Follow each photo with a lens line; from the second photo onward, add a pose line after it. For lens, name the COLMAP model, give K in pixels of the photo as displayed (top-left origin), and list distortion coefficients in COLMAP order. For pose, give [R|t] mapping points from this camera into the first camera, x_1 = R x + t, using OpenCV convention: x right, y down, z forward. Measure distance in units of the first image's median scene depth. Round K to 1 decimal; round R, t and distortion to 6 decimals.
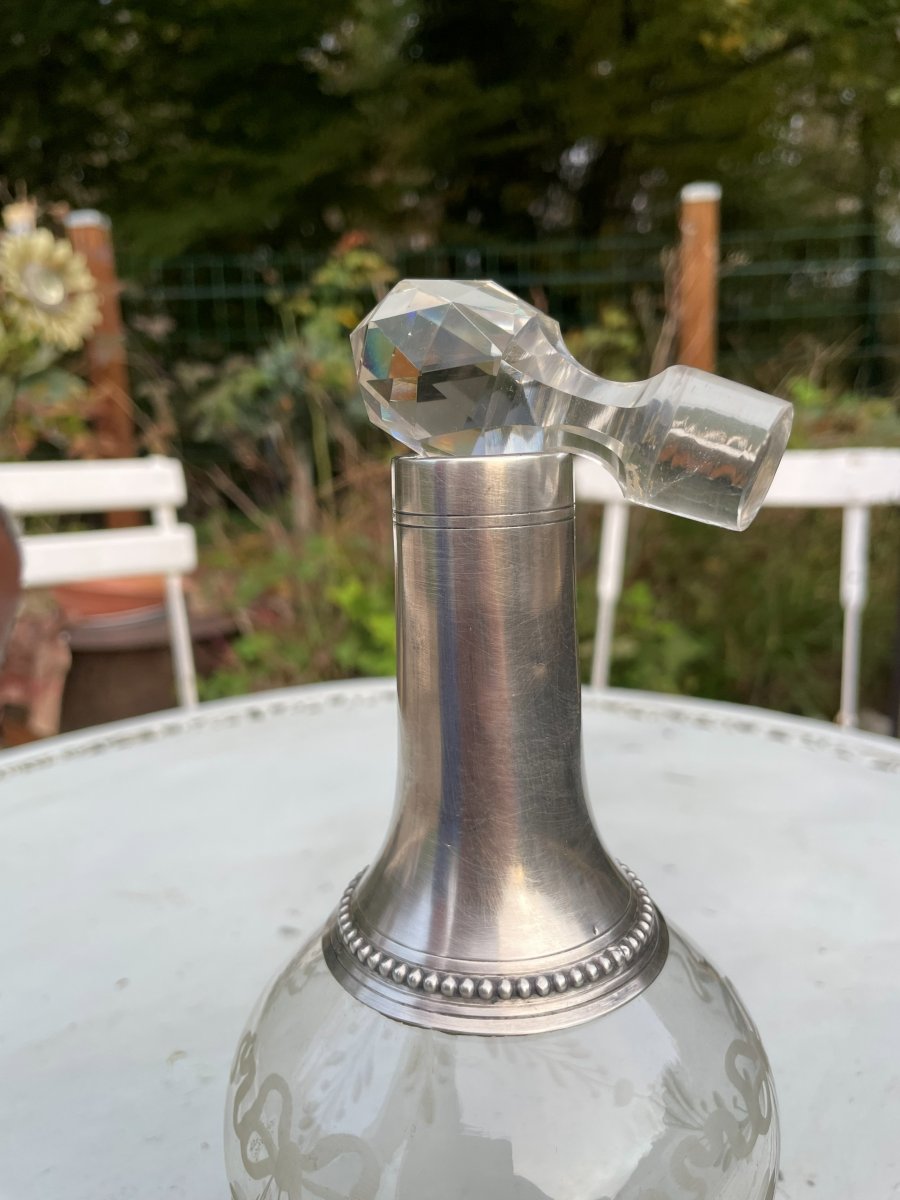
lens RADIAL K [[890.5, 0, 446.8], [0, 890.5, 594.9], [0, 0, 1]] dist [0.007388, -0.065834]
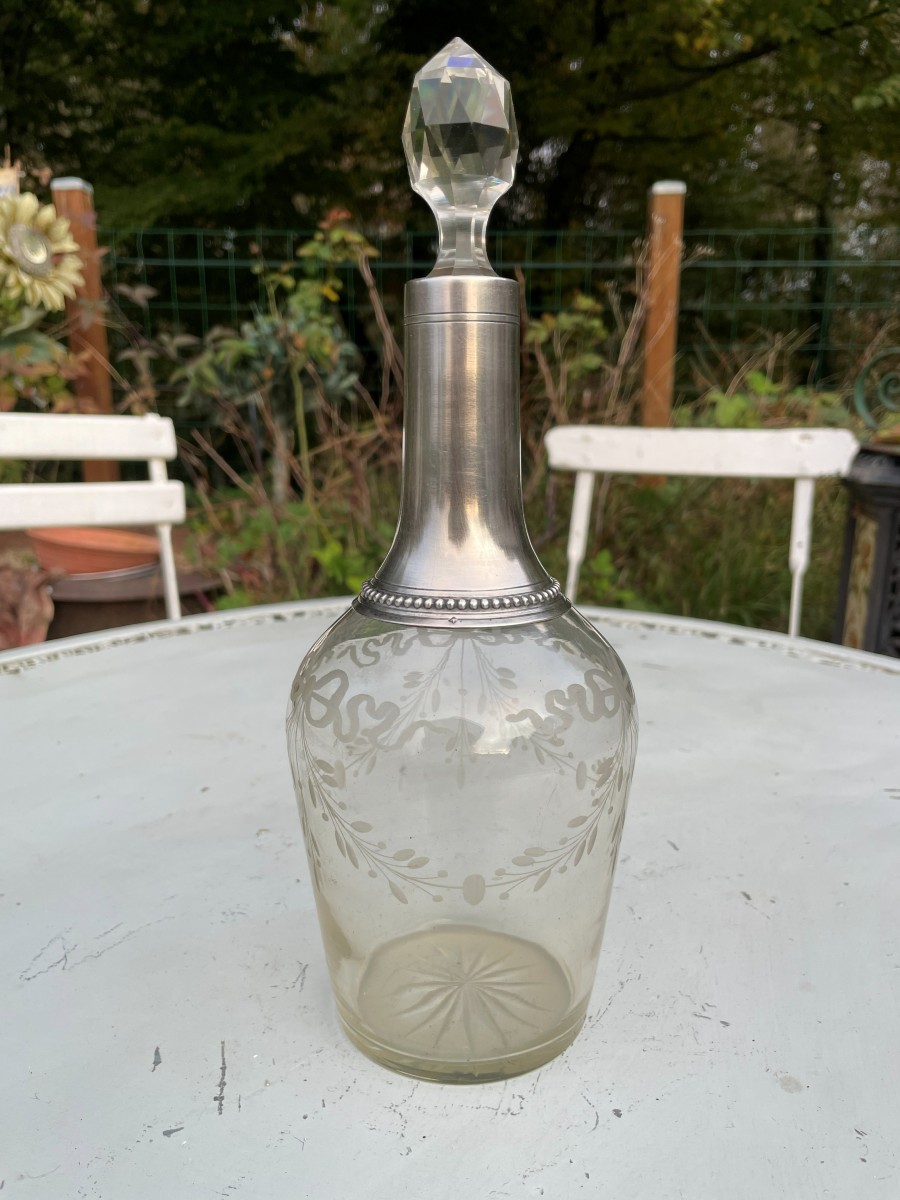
lens RADIAL K [[882.4, 0, 450.0], [0, 882.4, 600.0], [0, 0, 1]] dist [0.012449, -0.057981]
pose [[0.998214, 0.024459, 0.054508, -0.017176], [-0.025294, 0.999572, 0.014692, 0.025115], [-0.054126, -0.016045, 0.998405, -0.033186]]
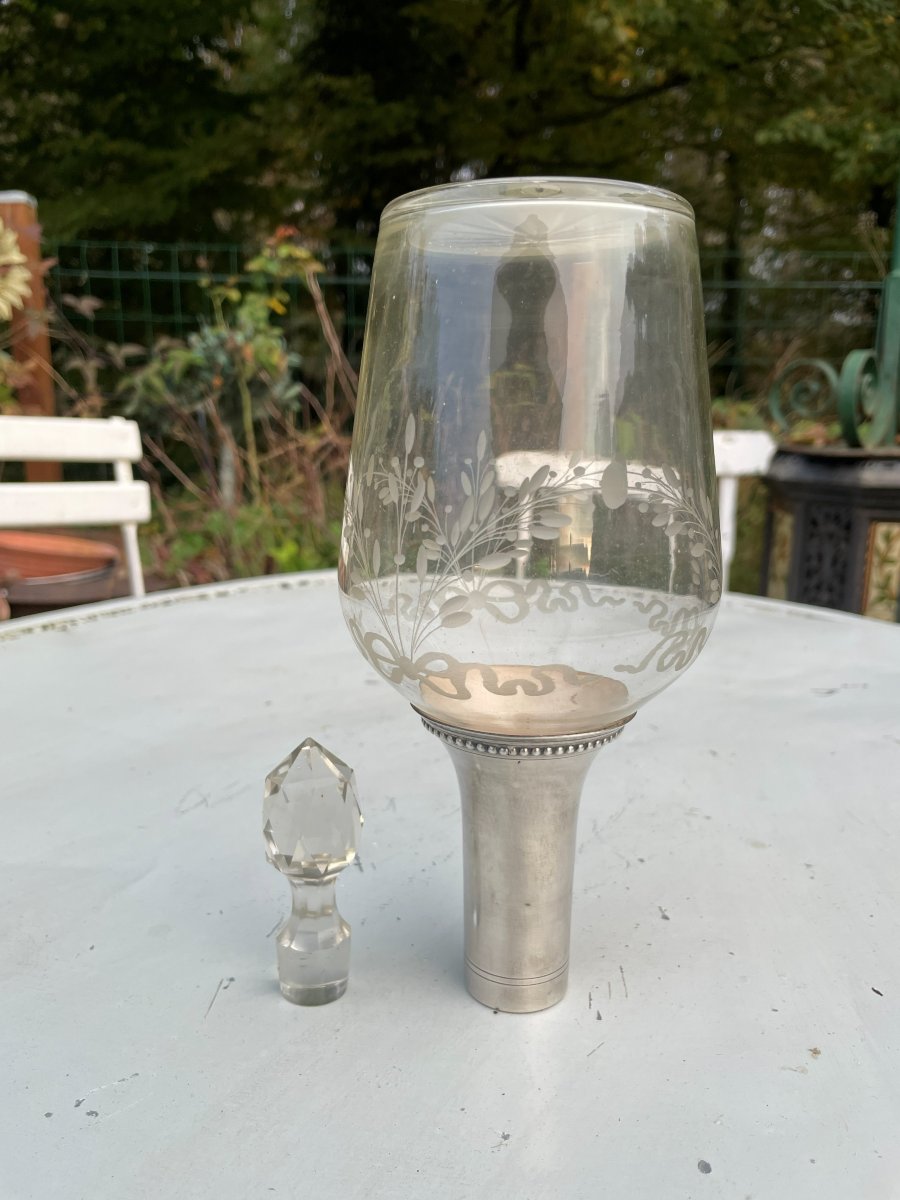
lens RADIAL K [[890.5, 0, 446.8], [0, 890.5, 594.9], [0, 0, 1]] dist [0.007388, -0.065834]
pose [[0.990615, 0.012382, 0.136117, -0.045217], [-0.010760, 0.999862, -0.012645, 0.044930], [-0.136255, 0.011062, 0.990612, -0.078616]]
